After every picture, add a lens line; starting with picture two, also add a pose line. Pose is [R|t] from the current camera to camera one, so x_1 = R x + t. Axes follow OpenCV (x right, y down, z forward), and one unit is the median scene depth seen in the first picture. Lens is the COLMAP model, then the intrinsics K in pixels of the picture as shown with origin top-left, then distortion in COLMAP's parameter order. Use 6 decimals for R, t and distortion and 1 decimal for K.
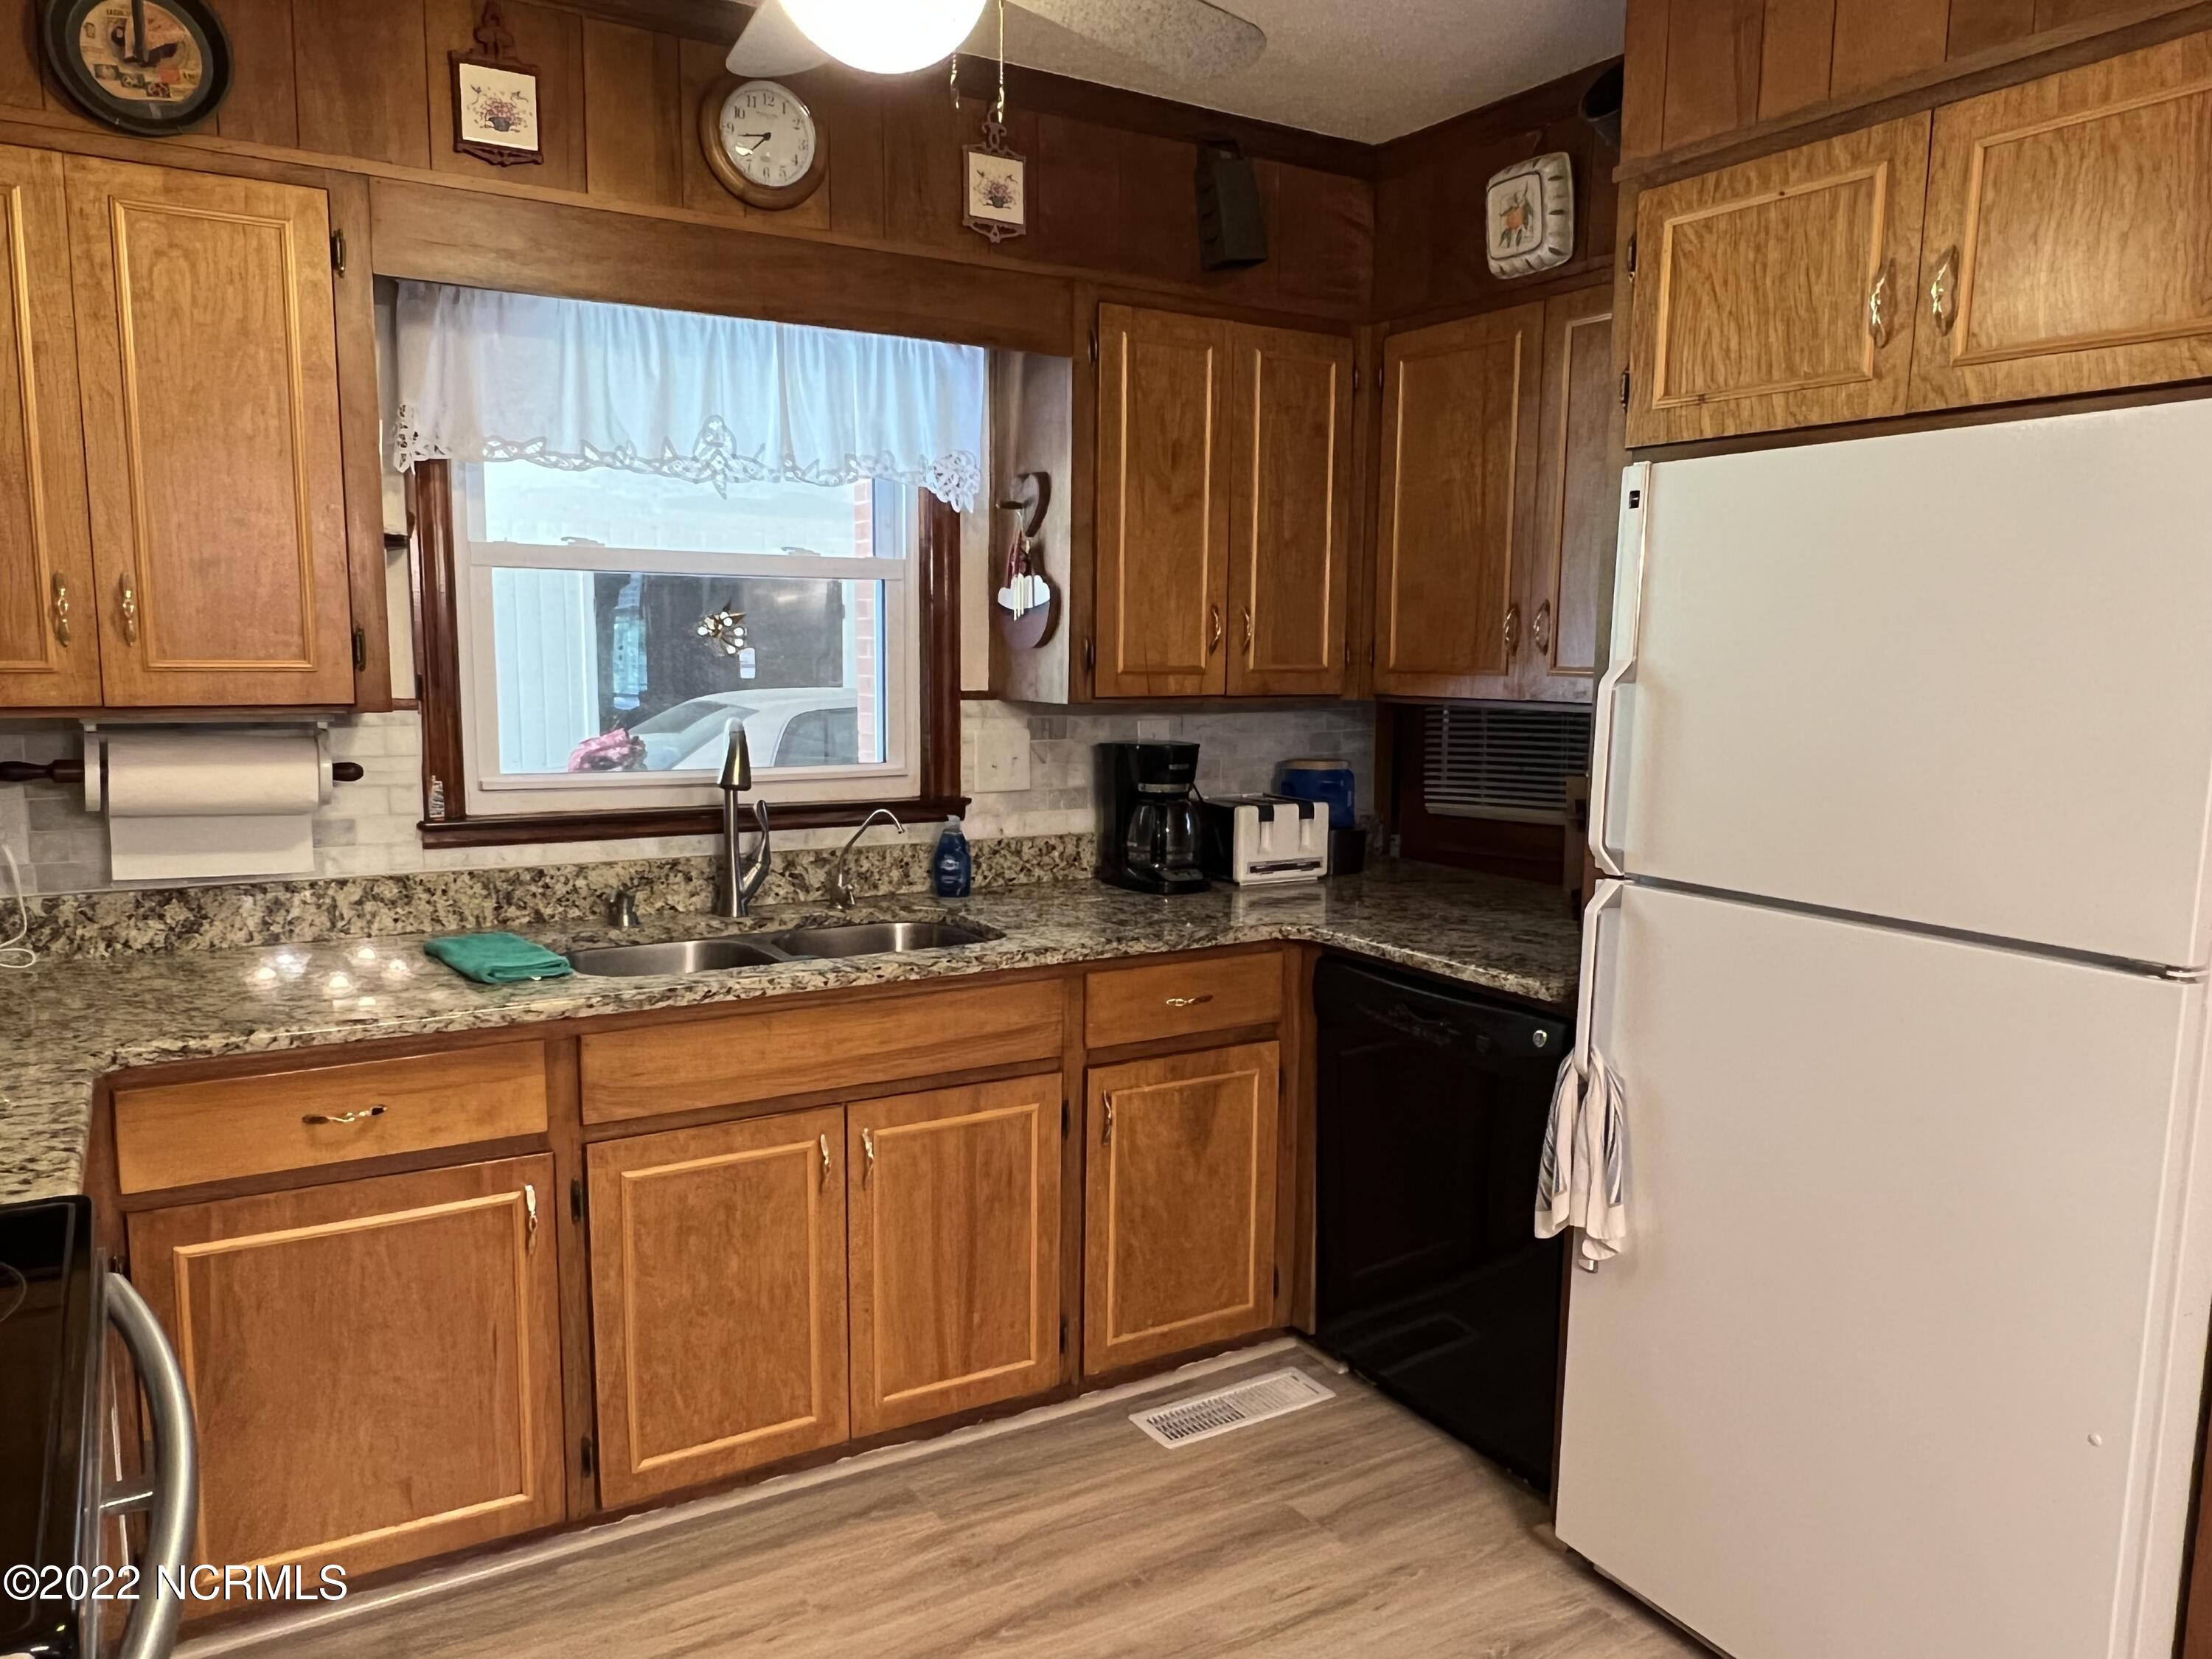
lens RADIAL K [[1554.2, 0, 1071.8], [0, 1554.2, 855.7], [0, 0, 1]] dist [-0.001802, -0.003287]
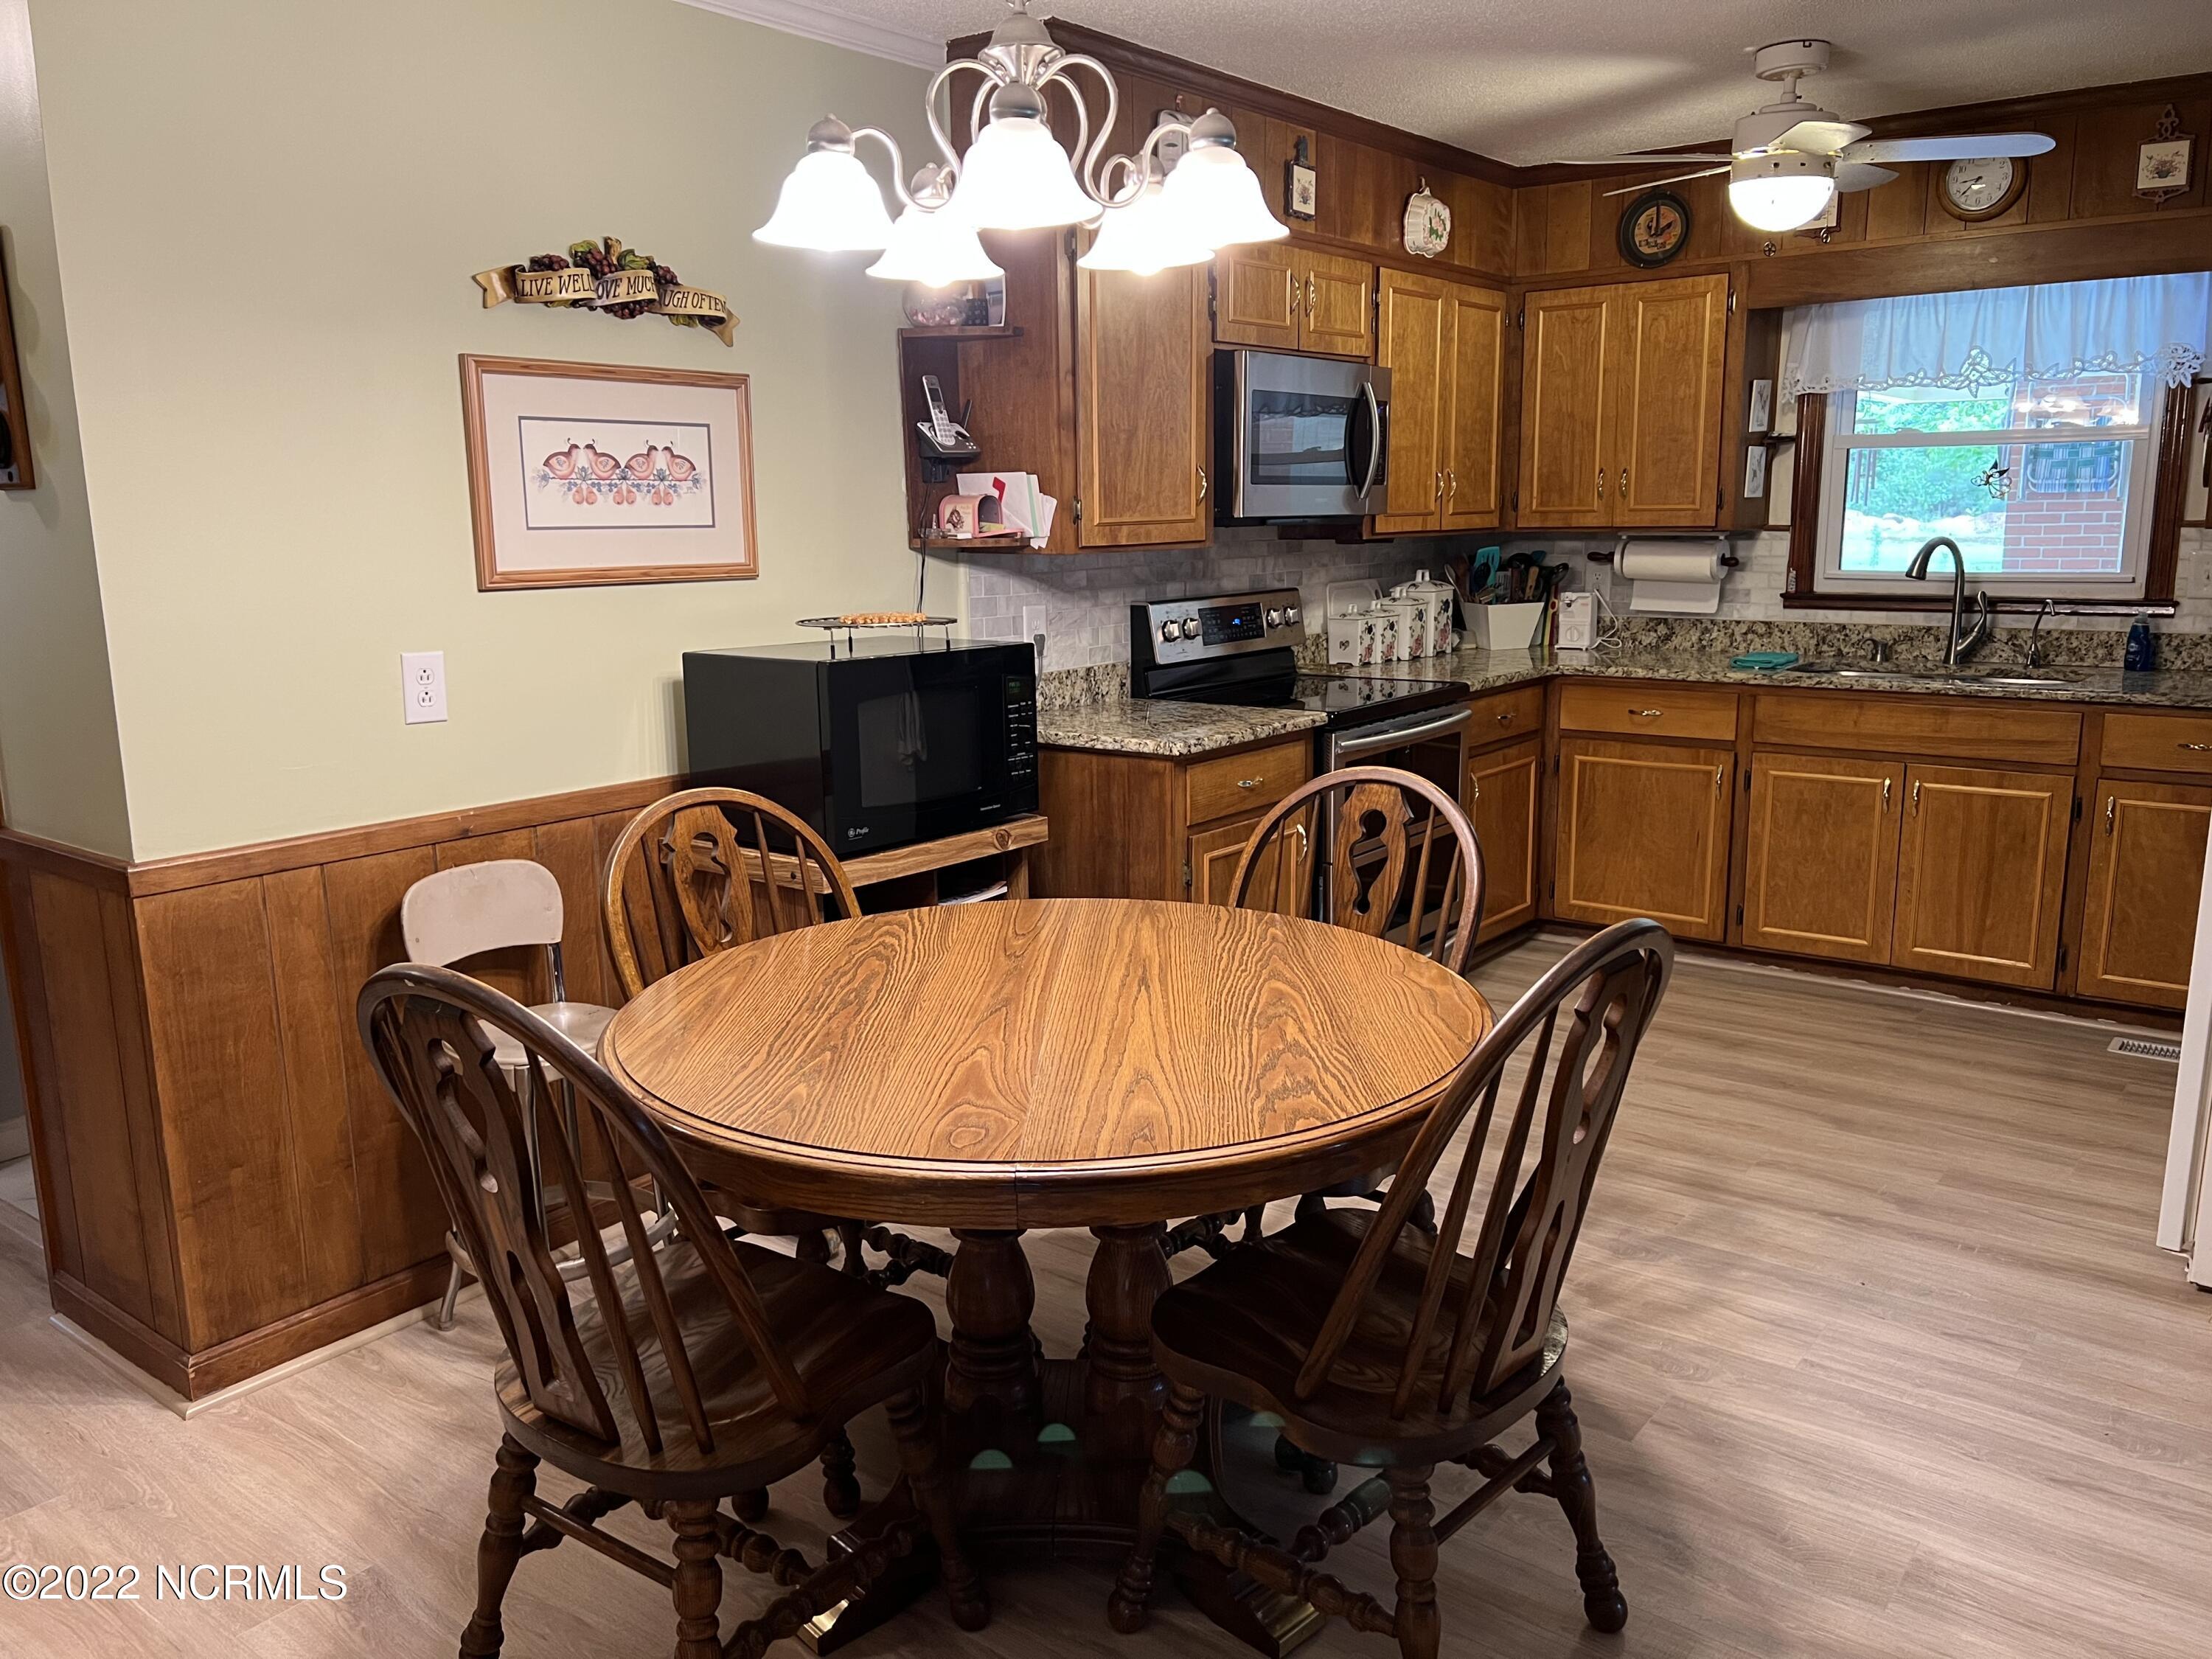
lens RADIAL K [[1621.6, 0, 1101.1], [0, 1621.6, 836.1], [0, 0, 1]] dist [0.024886, -0.038882]
pose [[0.350001, 0.172297, -0.920768, 1.184918], [-0.105528, 0.983934, 0.144004, 0.073102], [0.930786, 0.046765, 0.362560, -0.460777]]
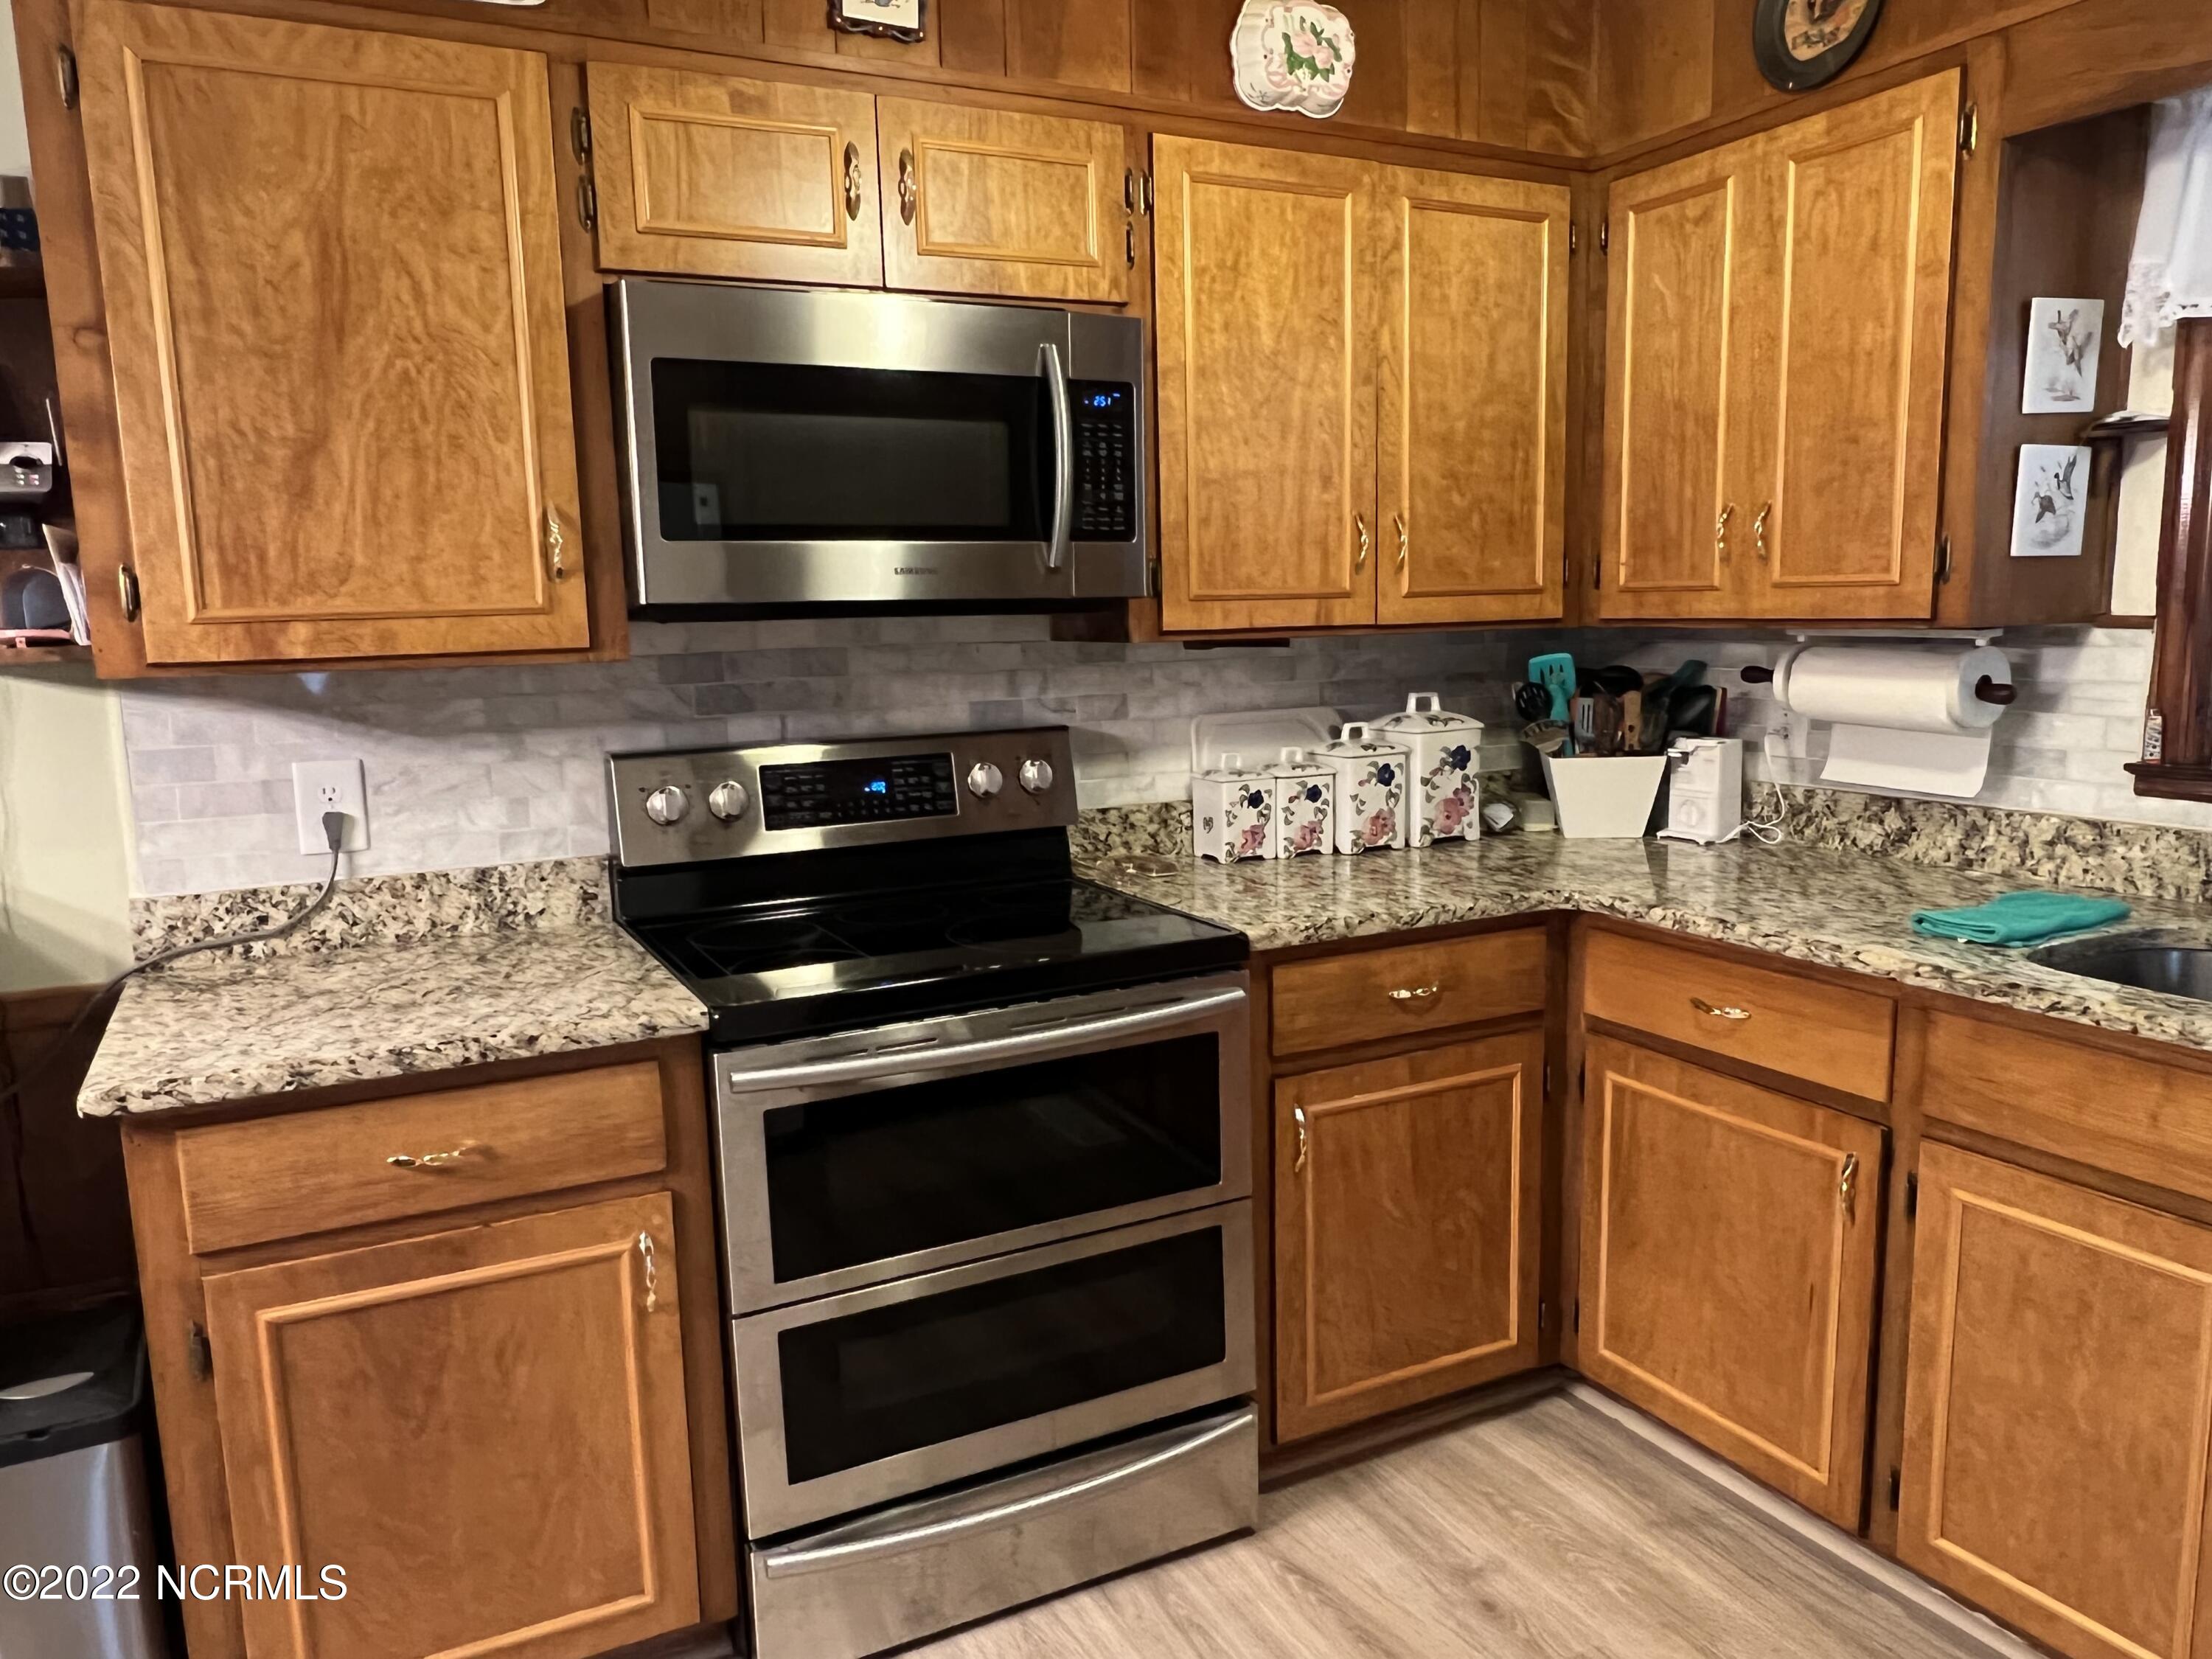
lens RADIAL K [[1554.2, 0, 1092.6], [0, 1554.2, 851.5], [0, 0, 1]] dist [-0.001802, -0.003287]
pose [[-0.072142, 0.150625, -0.985955, 0.485589], [-0.110427, 0.981247, 0.157986, -0.047459], [0.991263, 0.120274, -0.054156, 0.518637]]
